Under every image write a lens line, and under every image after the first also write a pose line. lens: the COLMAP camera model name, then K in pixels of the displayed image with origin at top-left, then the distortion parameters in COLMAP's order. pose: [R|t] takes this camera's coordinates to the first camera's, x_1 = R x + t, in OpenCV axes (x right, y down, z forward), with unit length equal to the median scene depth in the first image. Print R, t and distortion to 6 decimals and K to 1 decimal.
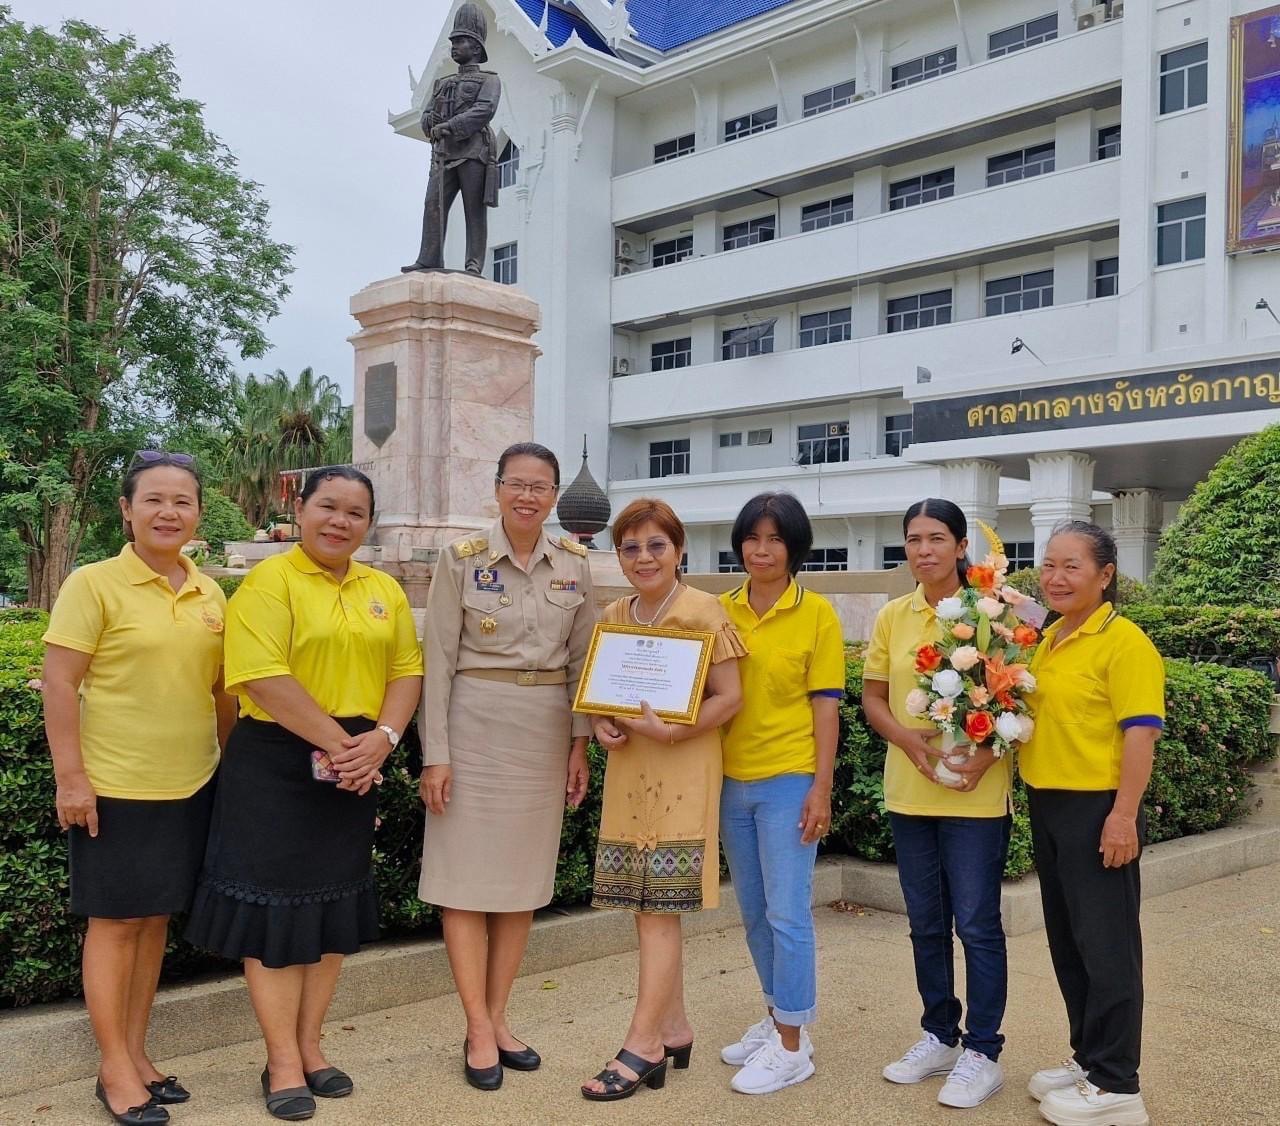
lens RADIAL K [[1352.8, 0, 740.7], [0, 1352.8, 583.4], [0, 0, 1]] dist [0.119403, -0.189328]
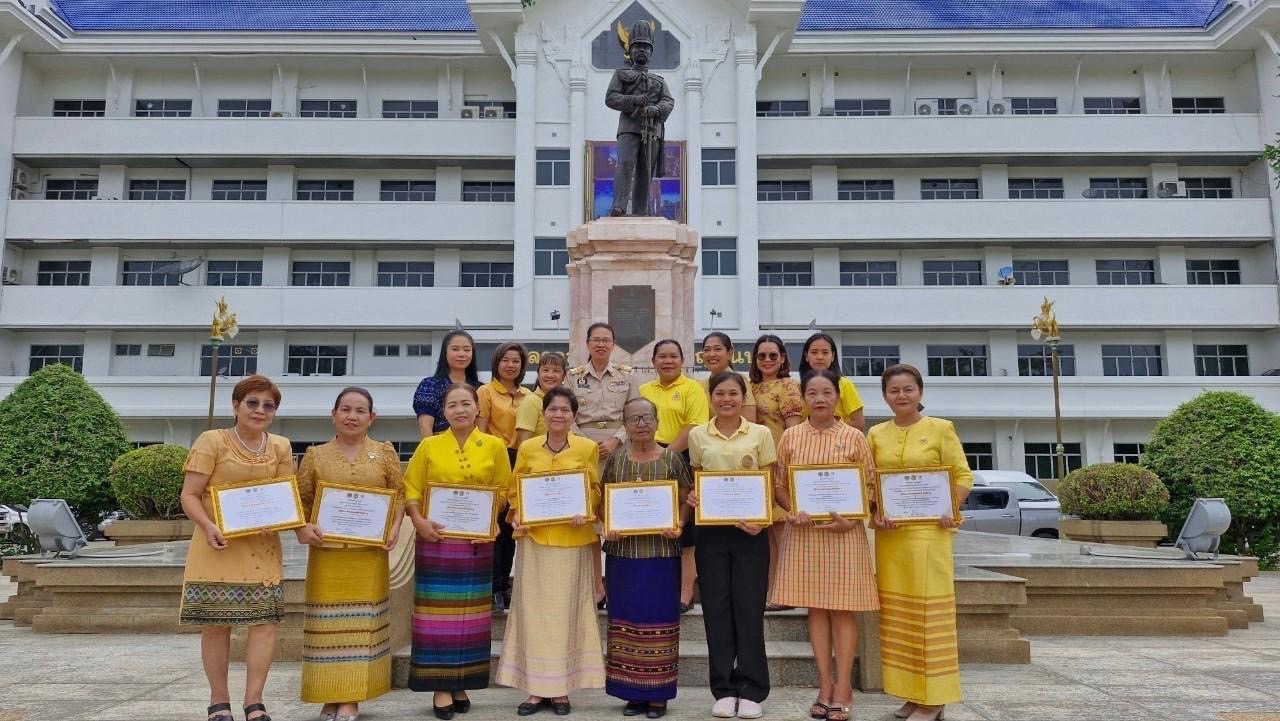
lens RADIAL K [[812.0, 0, 638.8], [0, 812.0, 390.9], [0, 0, 1]] dist [0.069874, -0.074472]
pose [[0.734578, 0.072070, 0.674686, -0.286894], [-0.005583, 0.994951, -0.100202, 0.002820], [-0.678501, 0.069840, 0.731272, 0.263242]]
